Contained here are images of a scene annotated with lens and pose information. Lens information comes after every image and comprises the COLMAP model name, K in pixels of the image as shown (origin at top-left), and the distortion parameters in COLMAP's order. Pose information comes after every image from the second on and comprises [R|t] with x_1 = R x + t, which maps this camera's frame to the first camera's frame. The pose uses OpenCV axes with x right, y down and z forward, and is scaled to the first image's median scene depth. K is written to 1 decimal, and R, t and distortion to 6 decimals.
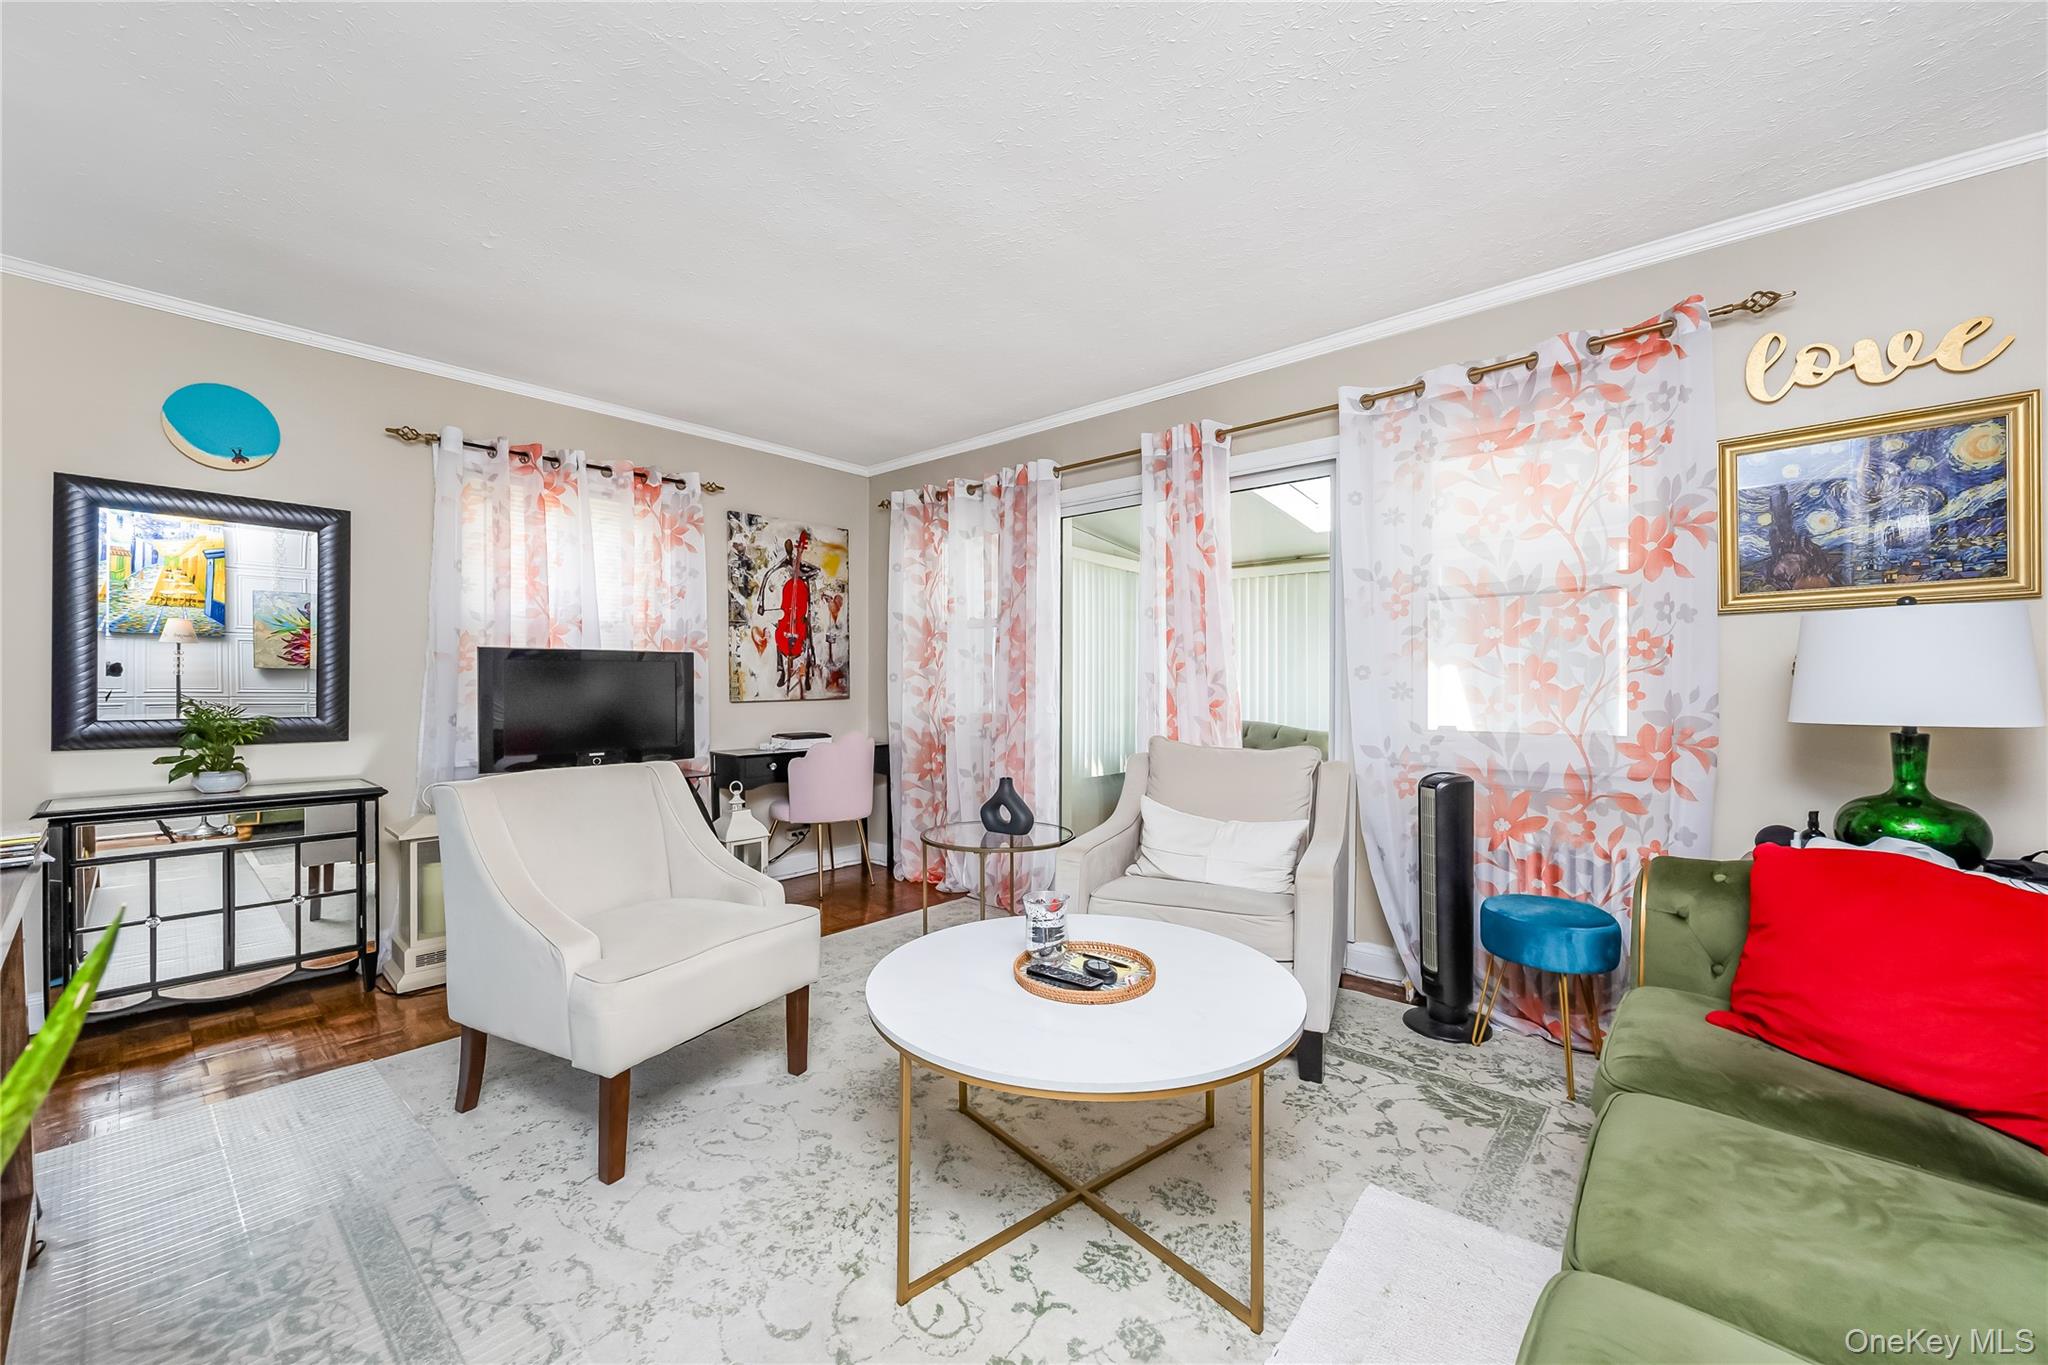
lens RADIAL K [[807.5, 0, 1005.5], [0, 807.5, 678.6], [0, 0, 1]] dist [-0.002343, -0.000609]
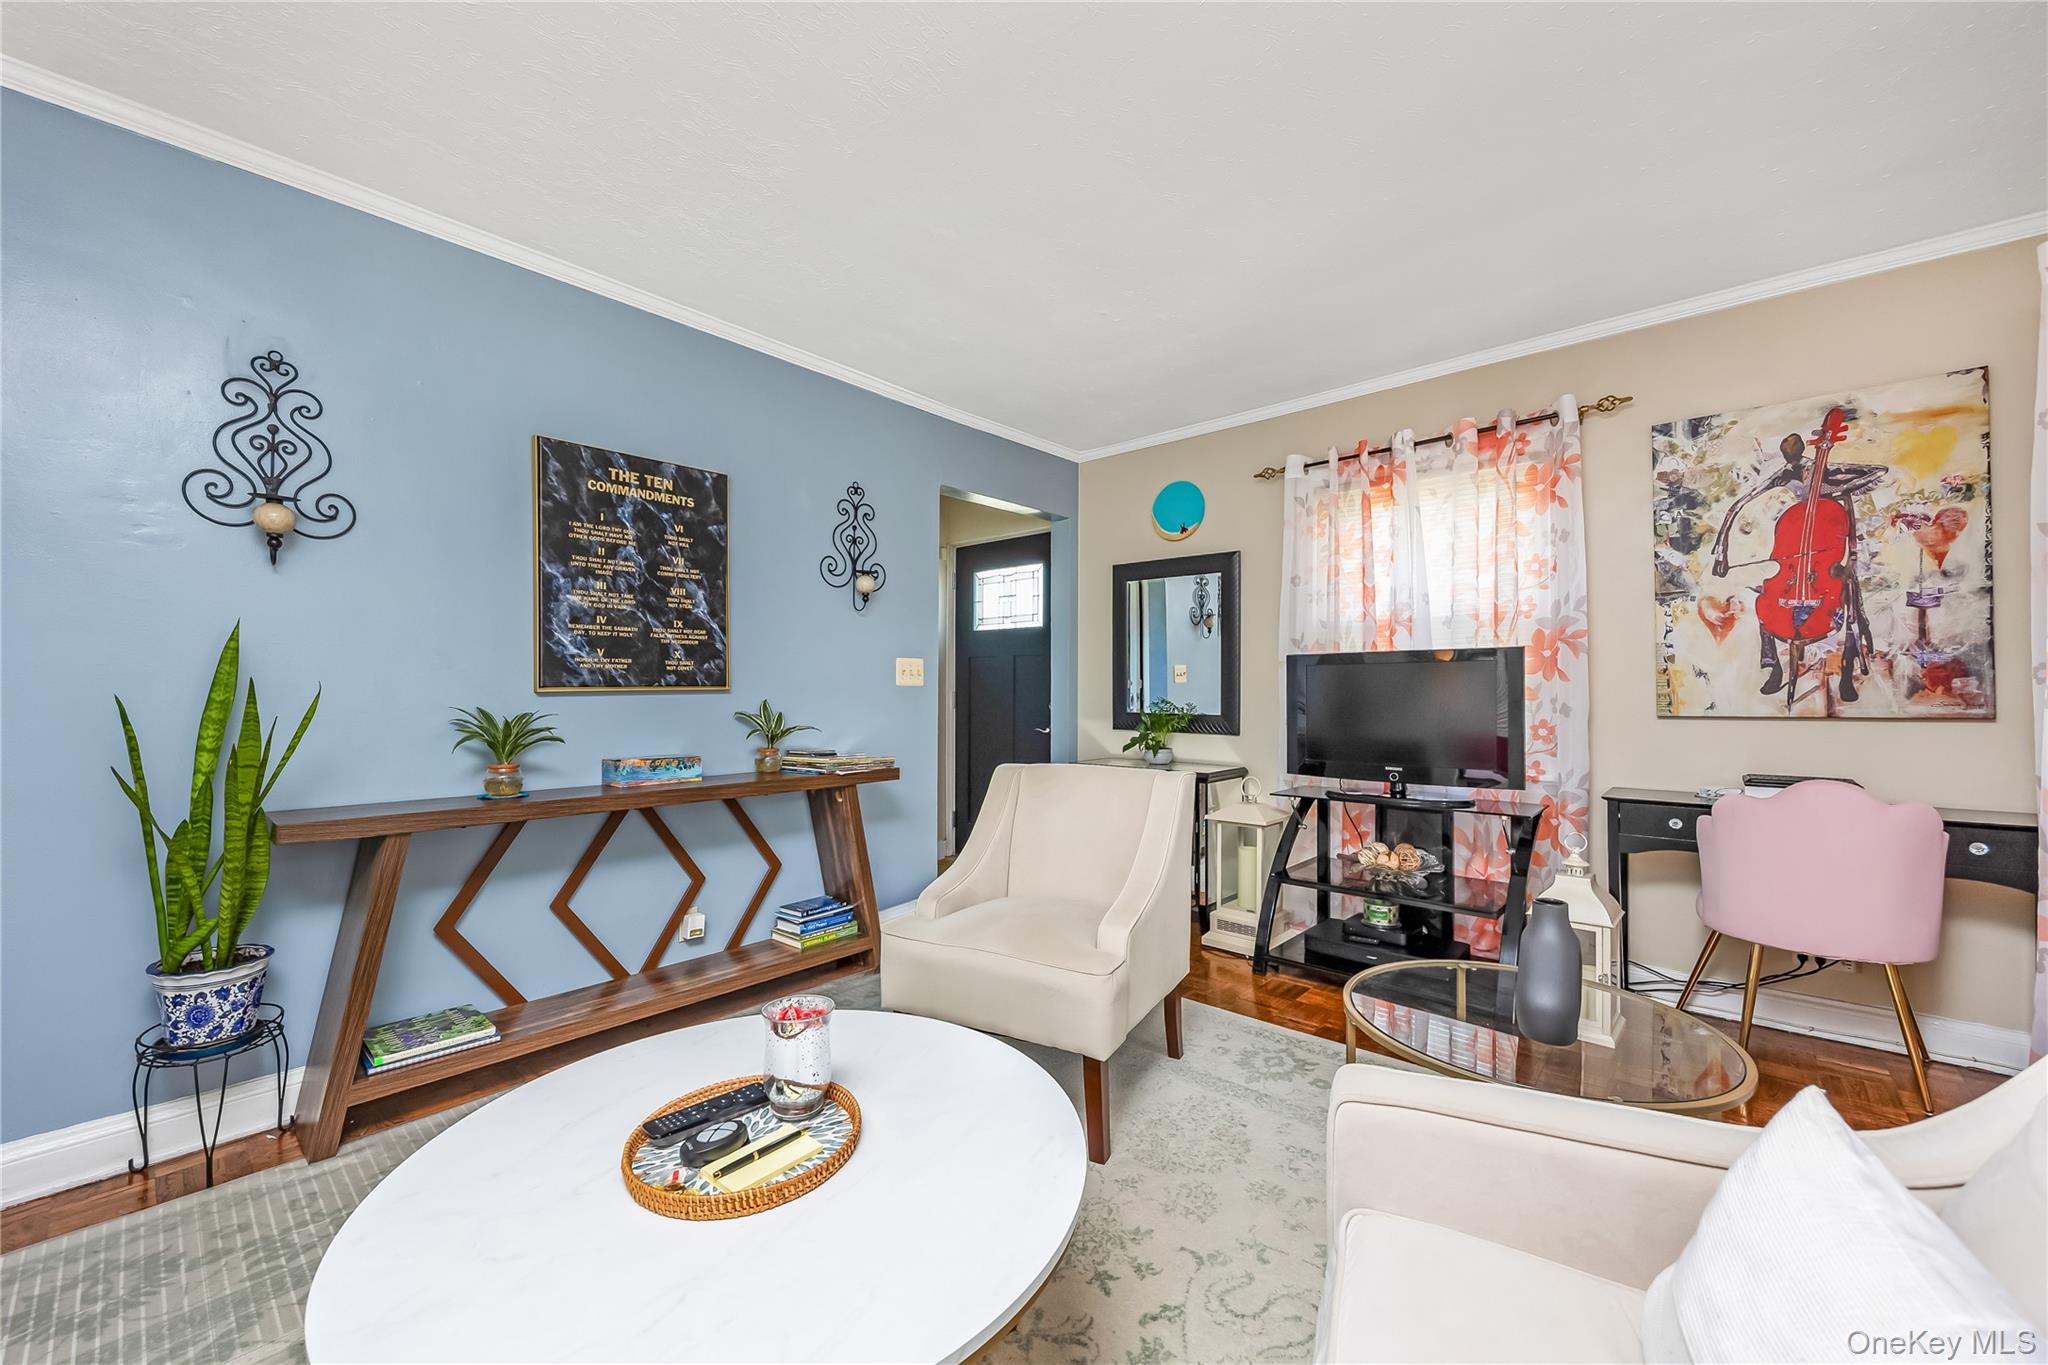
lens RADIAL K [[807.5, 0, 1009.8], [0, 807.5, 686.9], [0, 0, 1]] dist [-0.002343, -0.000609]
pose [[-0.011508, -0.007731, -0.999904, 0.313684], [0.003235, 0.999965, -0.007769, 0.007826], [0.999929, -0.003324, -0.011482, 0.472972]]
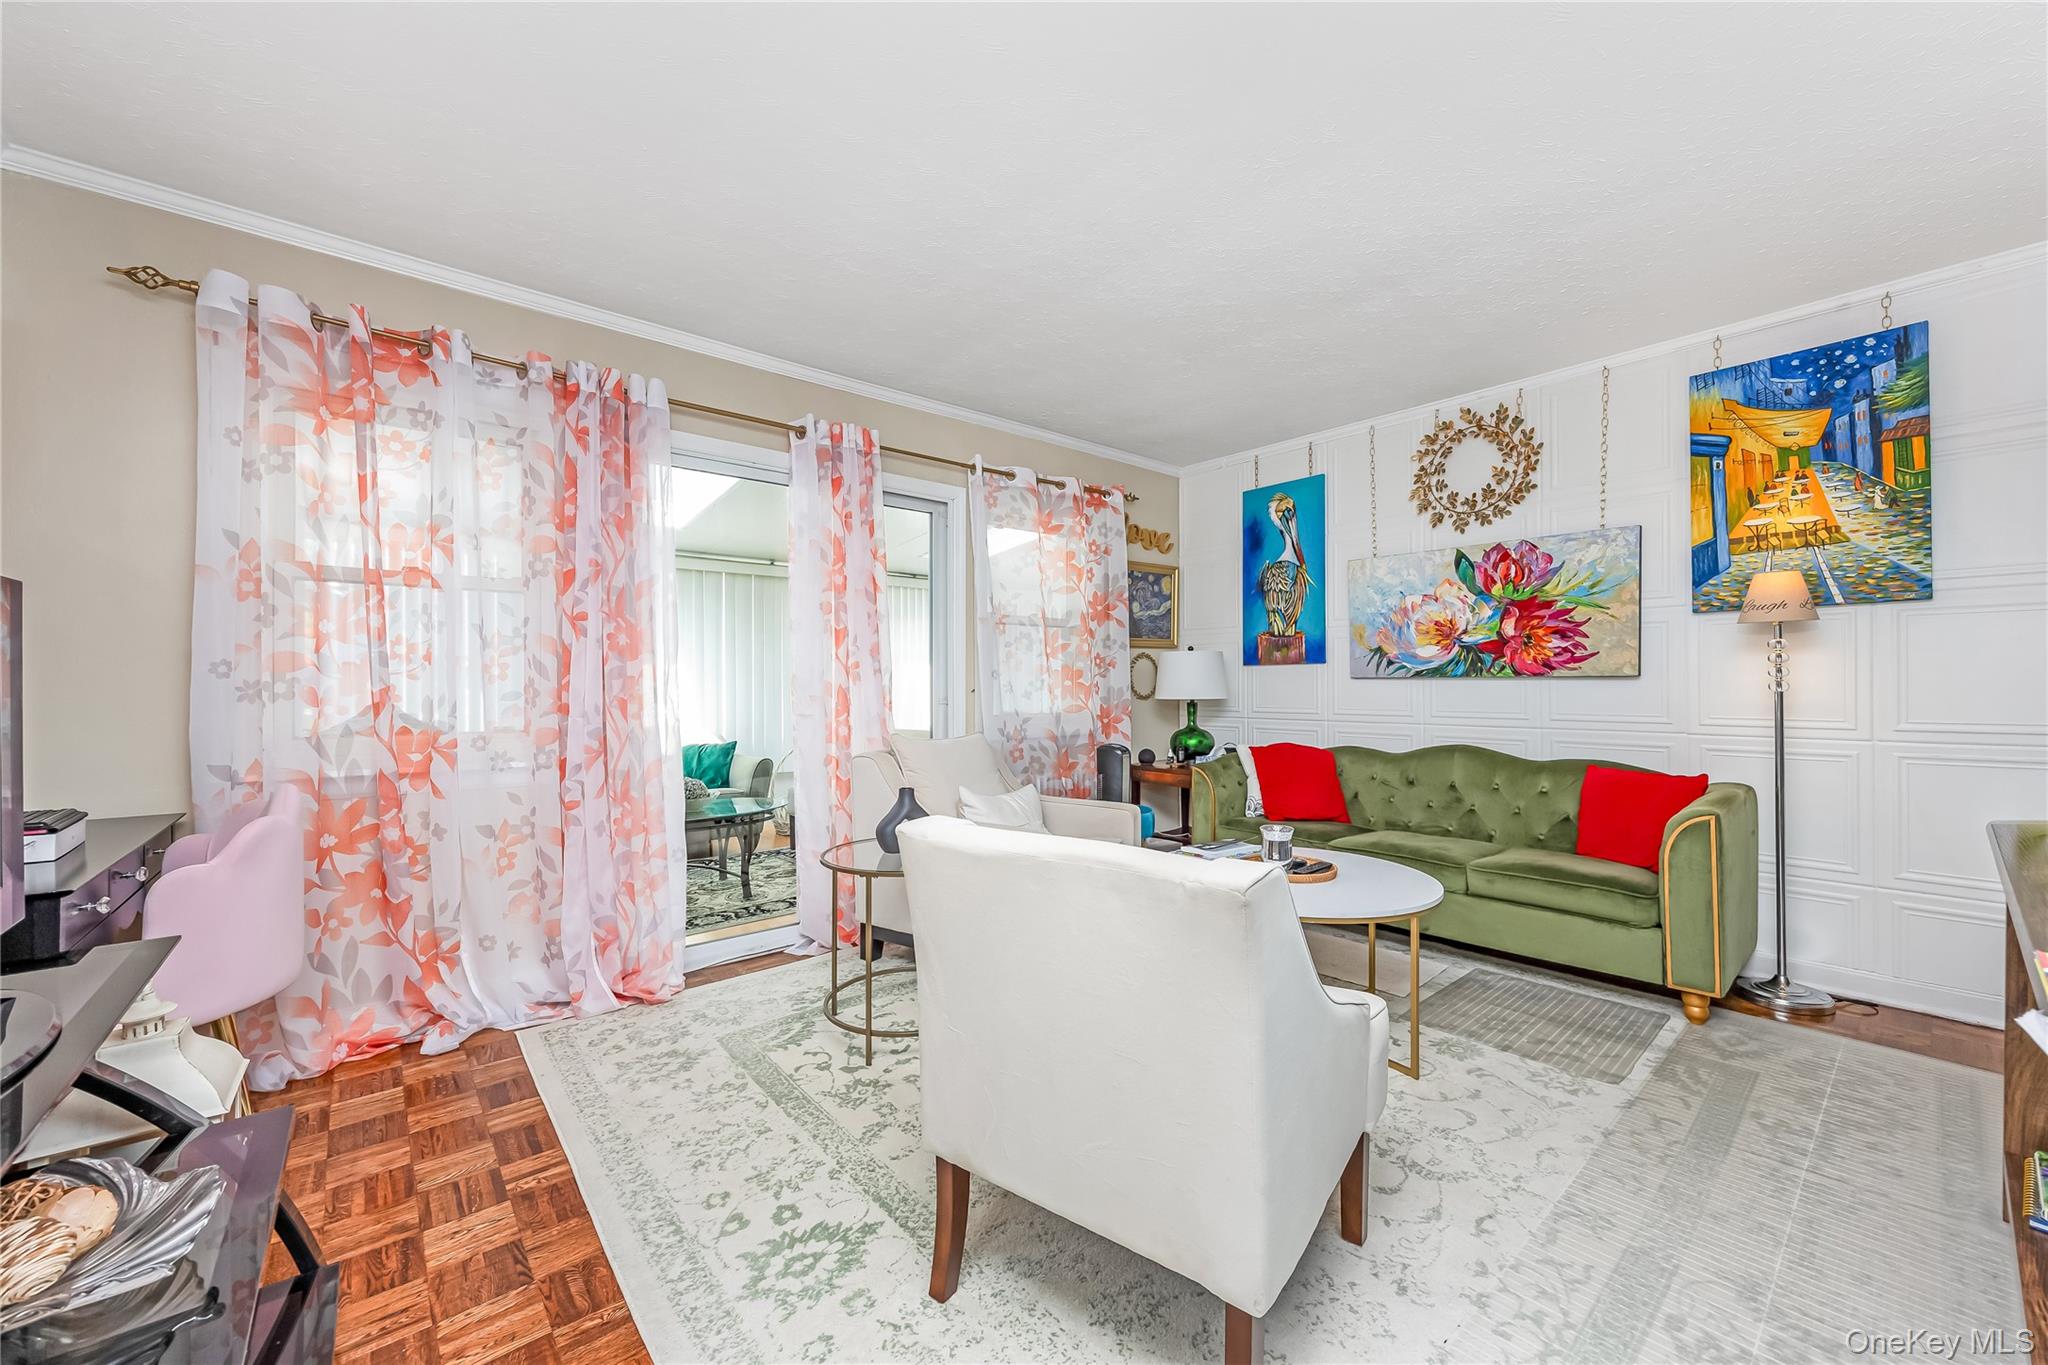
lens RADIAL K [[807.5, 0, 1030.3], [0, 807.5, 688.3], [0, 0, 1]] dist [-0.002343, -0.000609]
pose [[0.118238, -0.001610, 0.992984, -0.582278], [0.002199, 0.999997, 0.001359, 0.009528], [-0.992983, 0.002023, 0.118241, 0.513069]]
